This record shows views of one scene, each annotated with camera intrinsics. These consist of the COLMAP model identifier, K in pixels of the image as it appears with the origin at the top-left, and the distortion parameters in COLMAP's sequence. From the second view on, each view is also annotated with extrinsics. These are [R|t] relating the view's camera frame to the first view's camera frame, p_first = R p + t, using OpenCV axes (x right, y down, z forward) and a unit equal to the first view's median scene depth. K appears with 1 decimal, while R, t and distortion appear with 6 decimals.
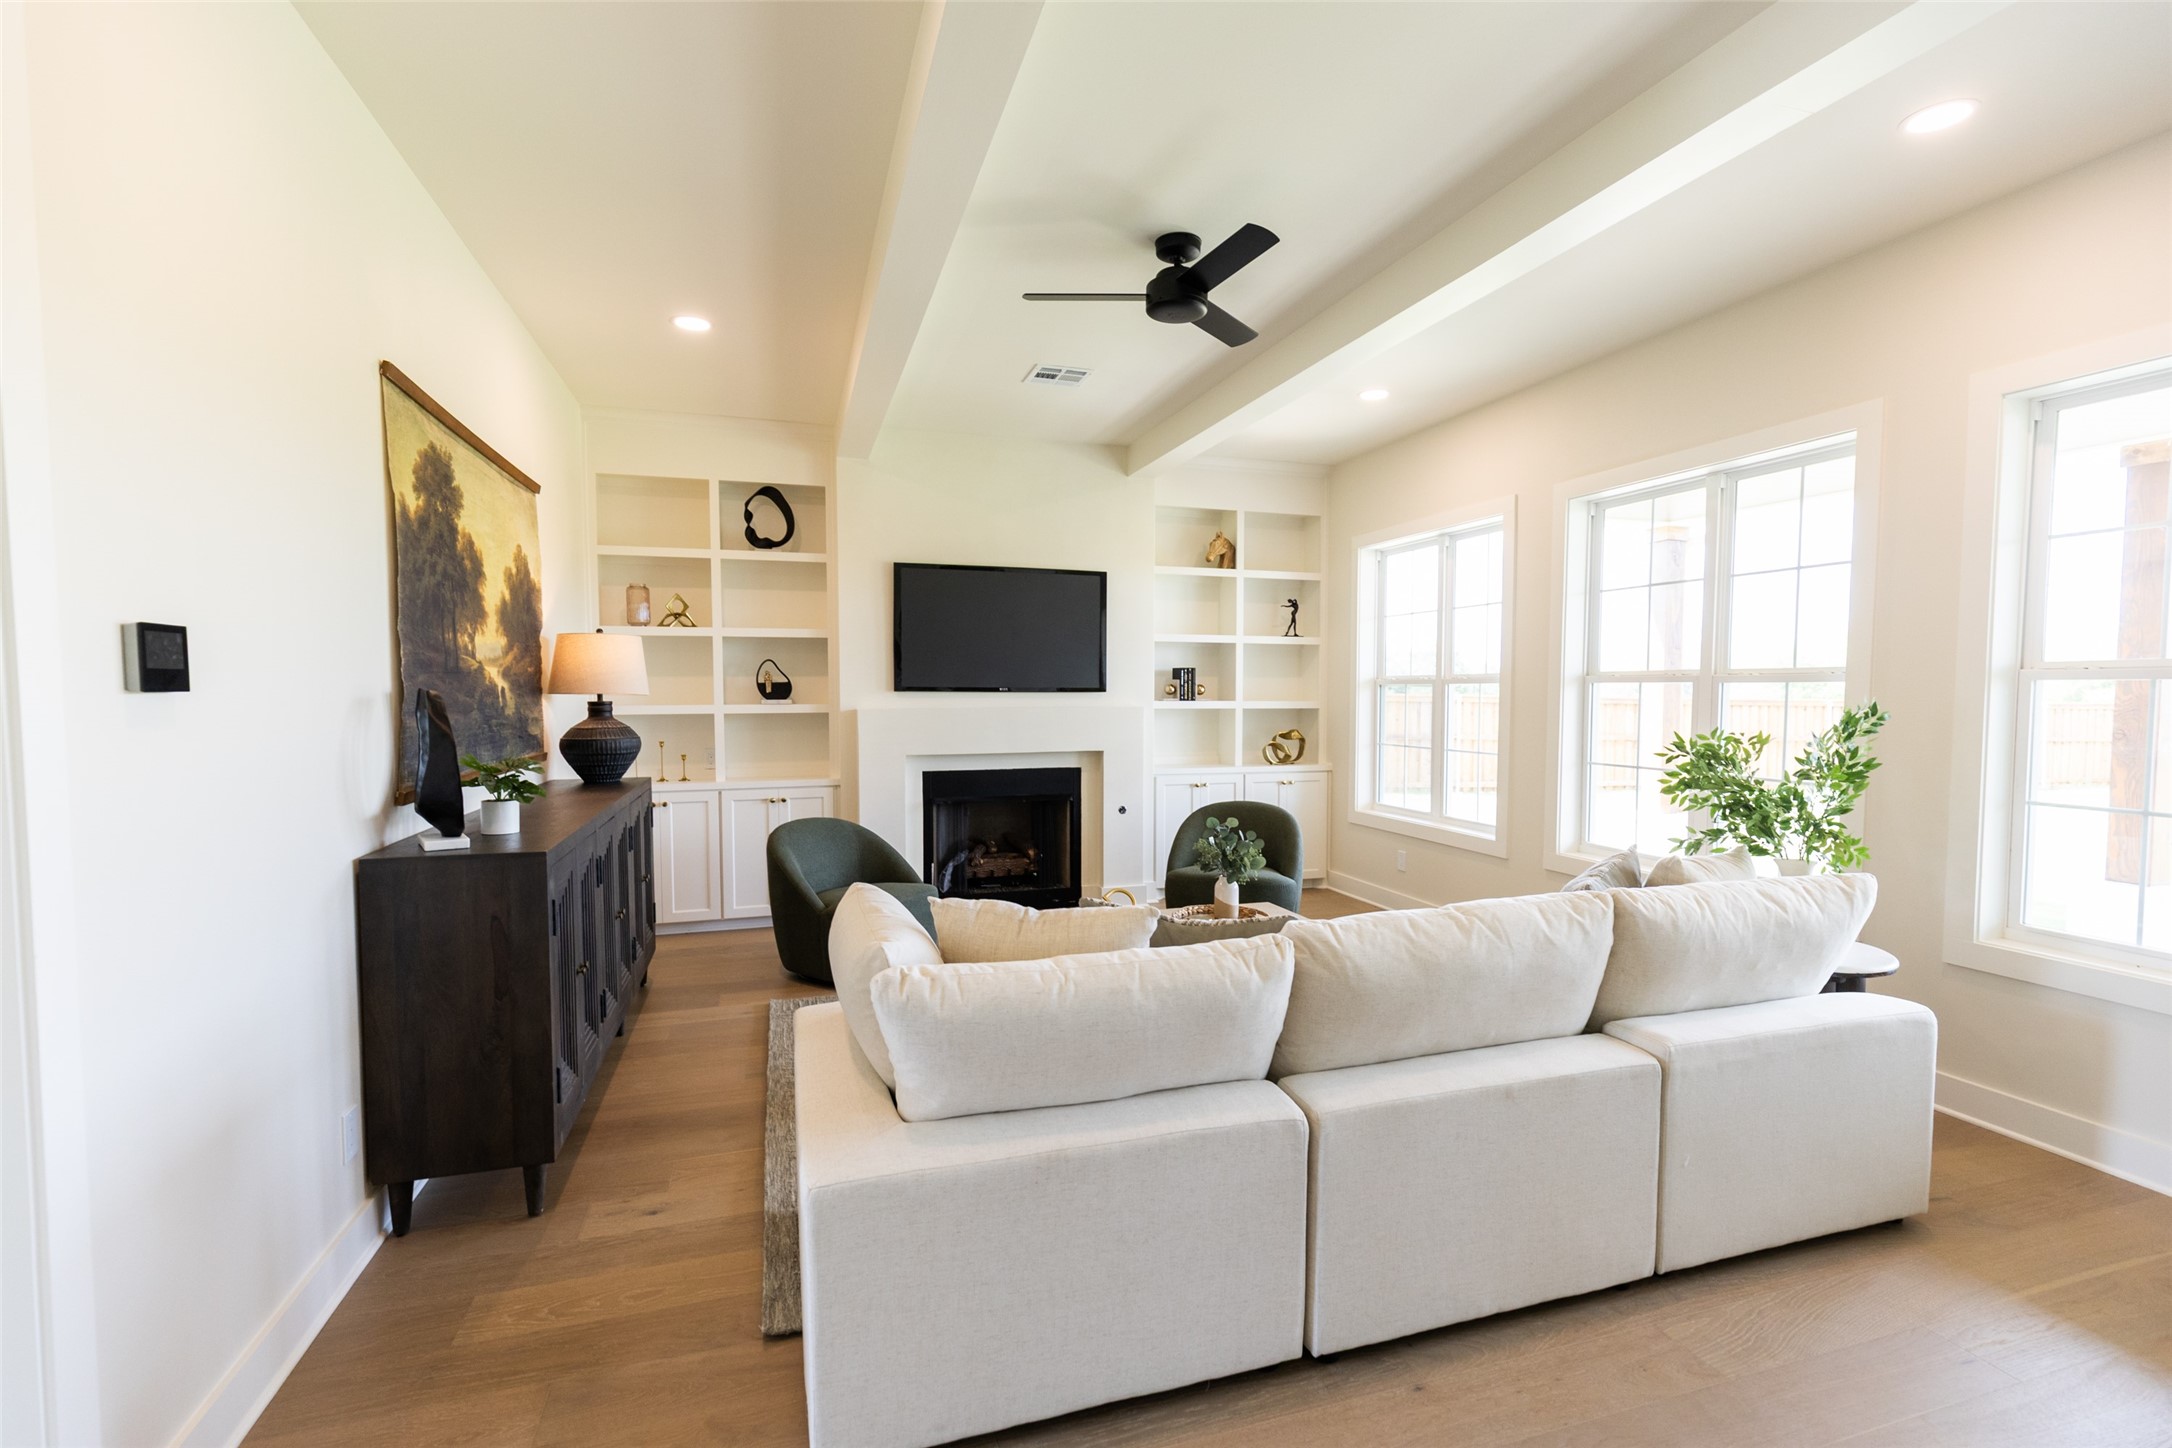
lens RADIAL K [[976.1, 0, 1088.3], [0, 976.1, 736.7], [0, 0, 1]] dist [0.009384, -0.002992]
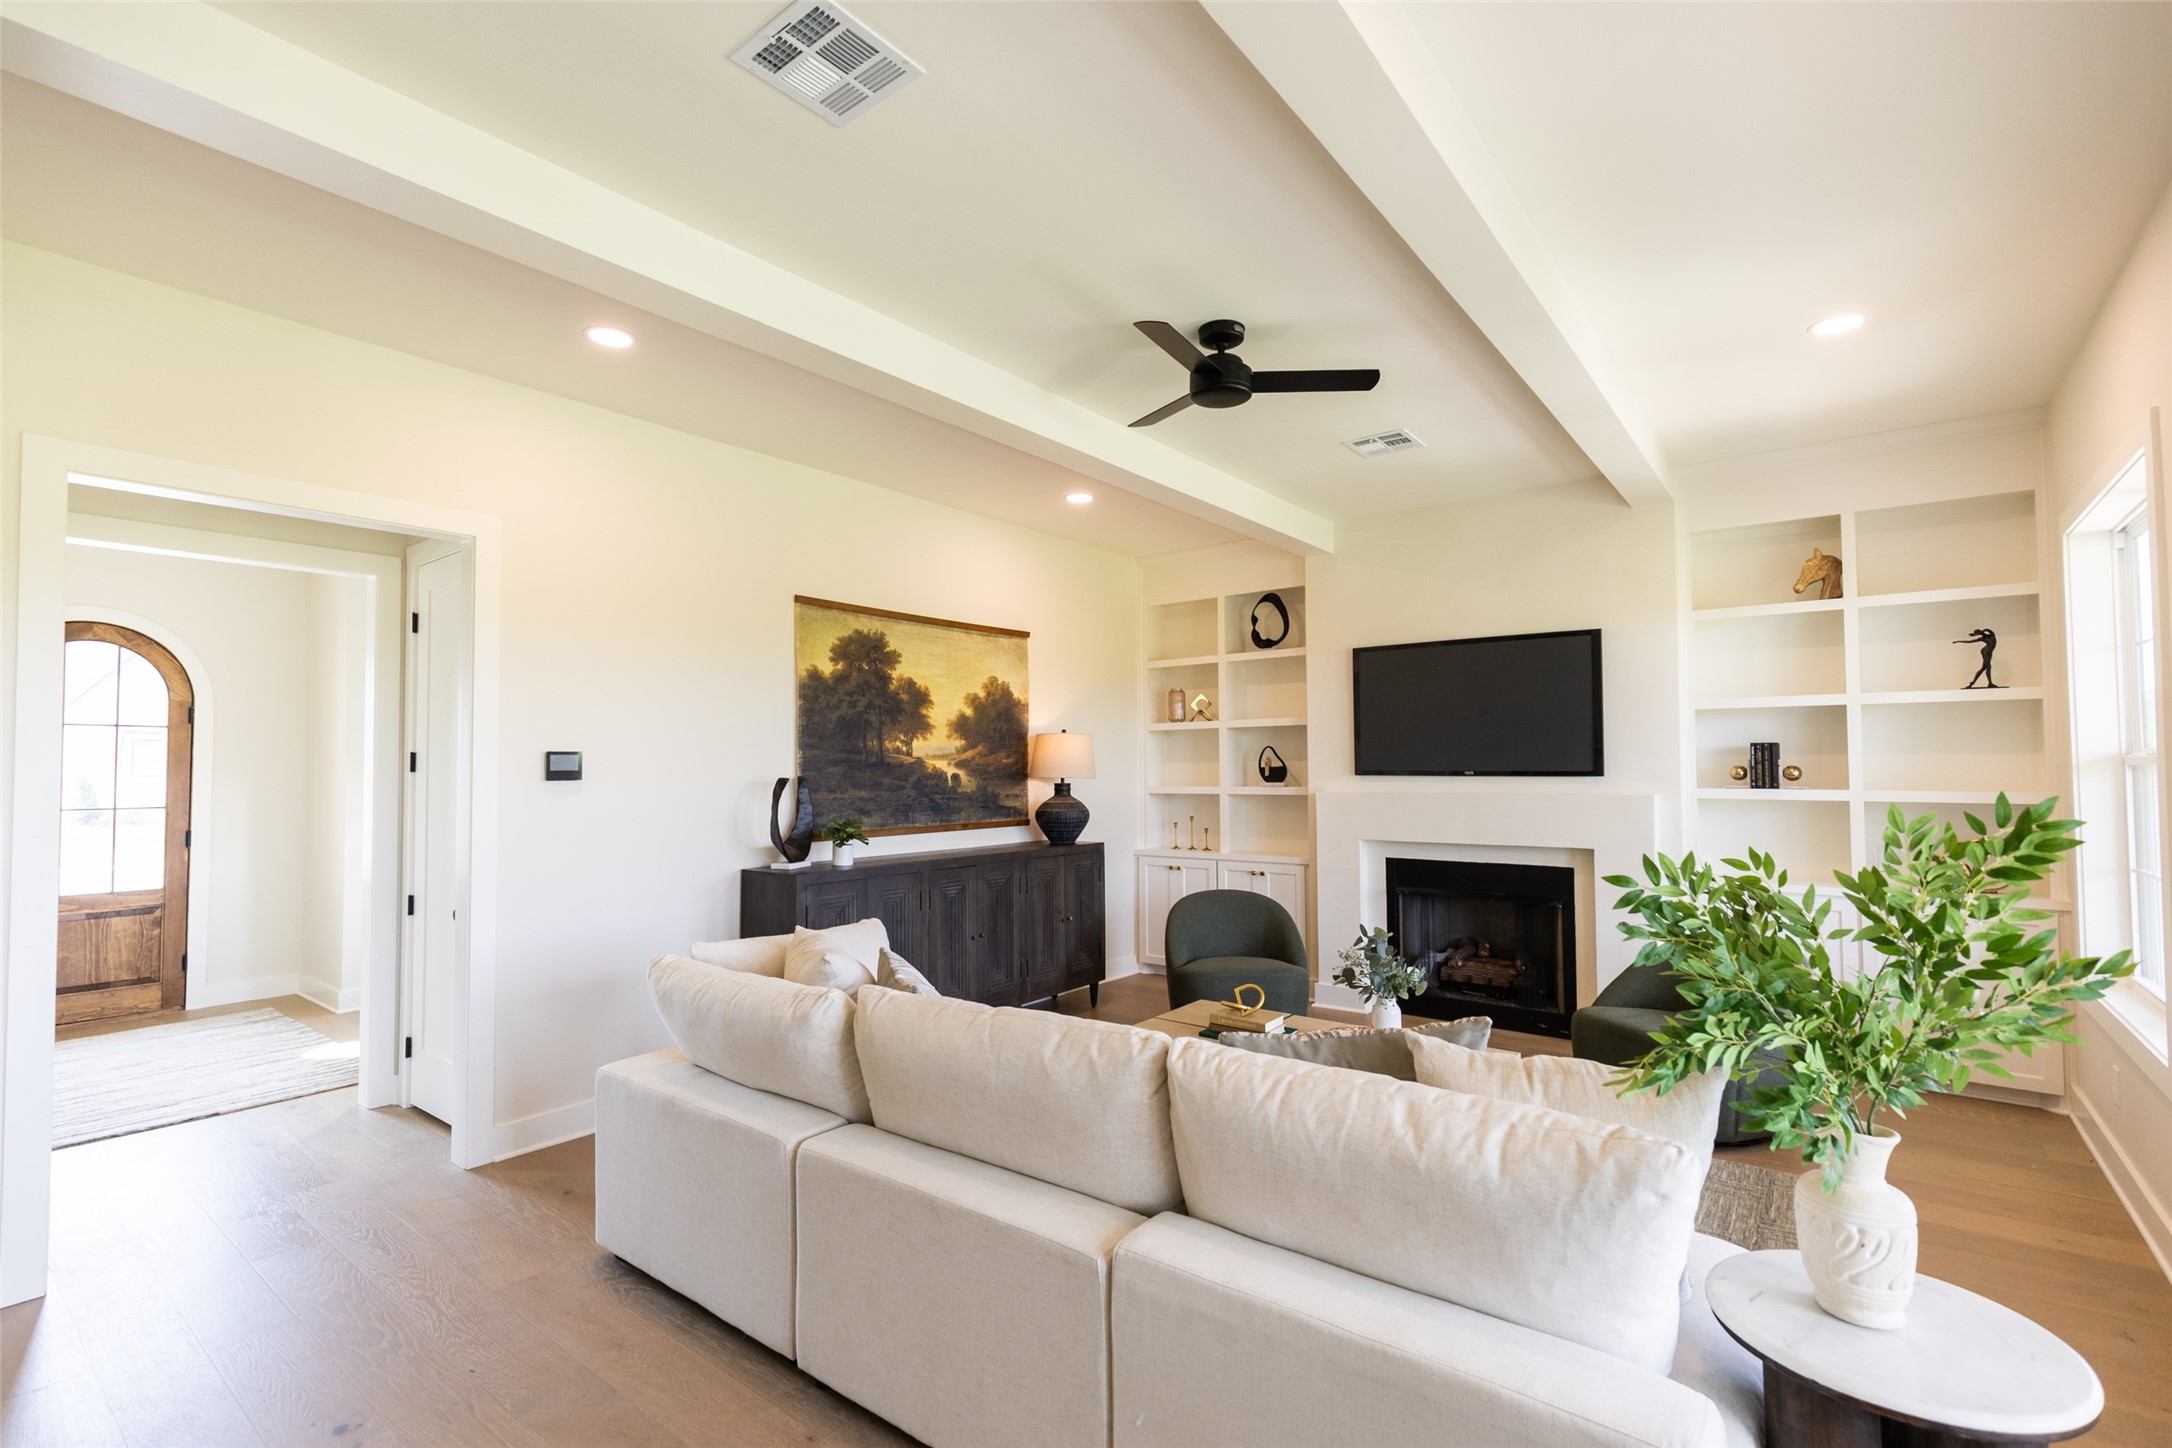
lens RADIAL K [[976.1, 0, 1084.3], [0, 976.1, 735.1], [0, 0, 1]] dist [0.009384, -0.002992]
pose [[0.562265, -0.033087, -0.826295, 0.578764], [-0.035747, 0.997293, -0.064259, -0.015709], [0.826184, 0.065668, 0.559560, 0.246938]]
